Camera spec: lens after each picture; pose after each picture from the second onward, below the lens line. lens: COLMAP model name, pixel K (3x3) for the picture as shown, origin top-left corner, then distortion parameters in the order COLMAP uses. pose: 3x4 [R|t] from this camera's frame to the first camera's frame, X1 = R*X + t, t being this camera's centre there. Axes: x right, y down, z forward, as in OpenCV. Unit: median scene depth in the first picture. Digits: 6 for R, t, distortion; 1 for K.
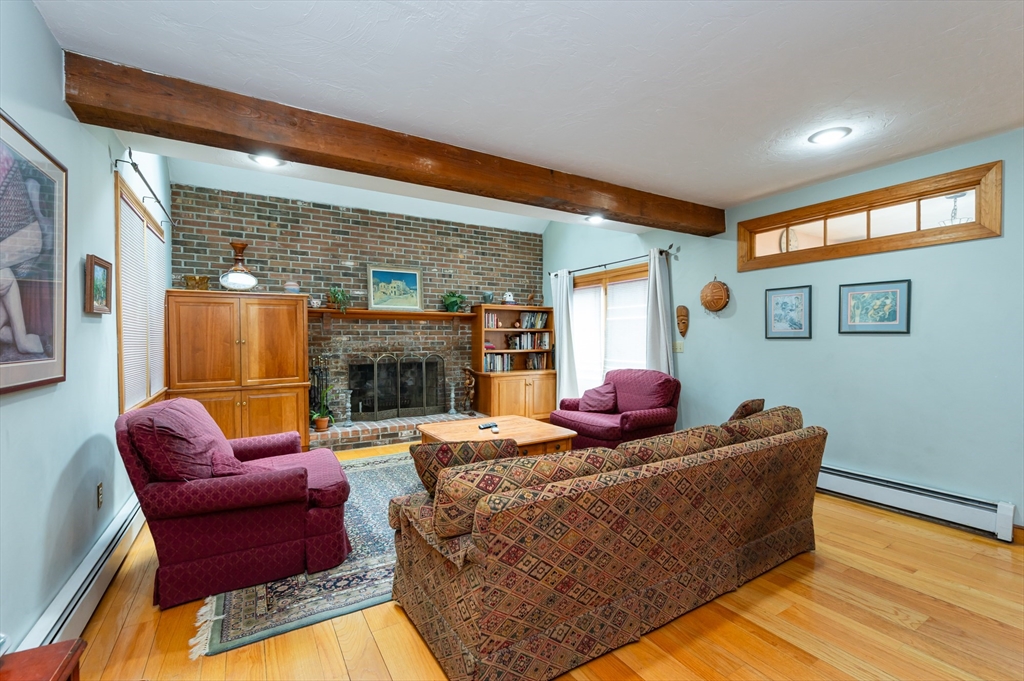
lens RADIAL K [[442.9, 0, 507.1], [0, 442.9, 339.9], [0, 0, 1]] dist [-0.003462, -0.000127]
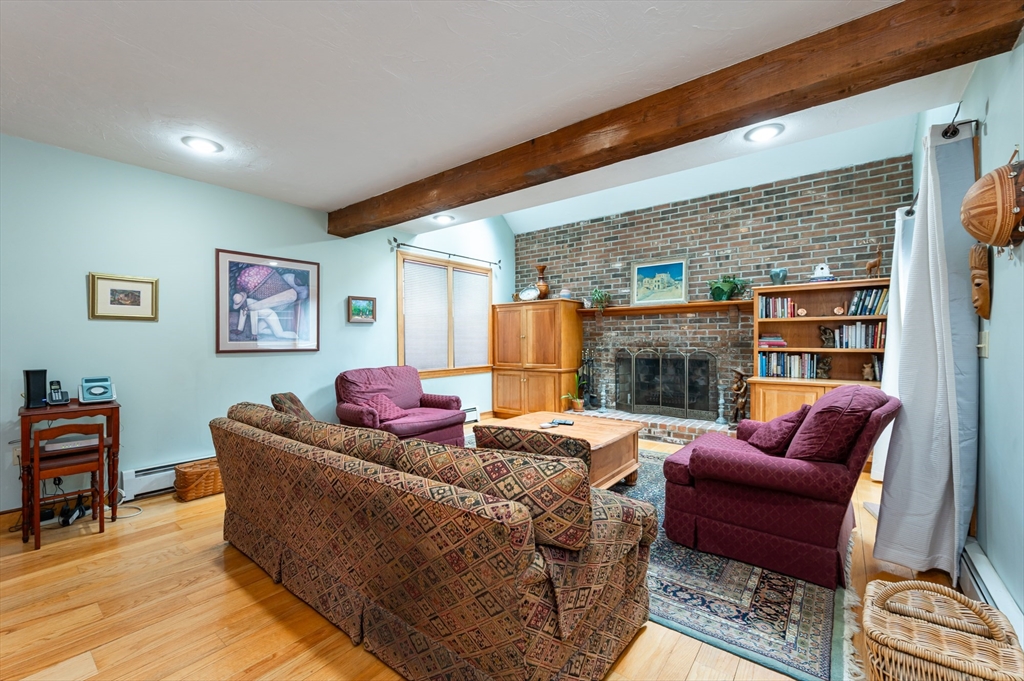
lens RADIAL K [[418.4, 0, 514.5], [0, 418.4, 338.8], [0, 0, 1]] dist [-0.003360, -0.000365]
pose [[0.363767, -0.001236, -0.931489, 0.481254], [0.000524, 0.999999, -0.001122, 0.009157], [0.931490, -0.000080, 0.363767, 0.365225]]
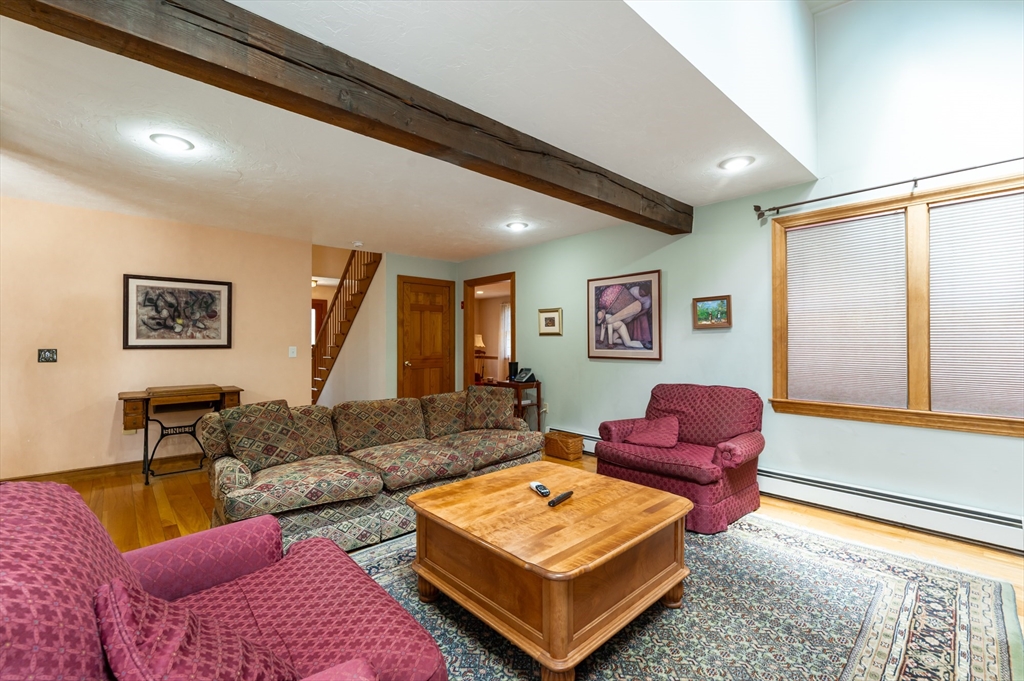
lens RADIAL K [[442.9, 0, 510.0], [0, 442.9, 340.3], [0, 0, 1]] dist [-0.003462, -0.000127]
pose [[-0.978229, 0.005583, -0.207455, 0.087390], [0.005930, 0.999982, -0.001052, -0.005020], [0.207446, -0.002259, -0.978244, 0.982759]]
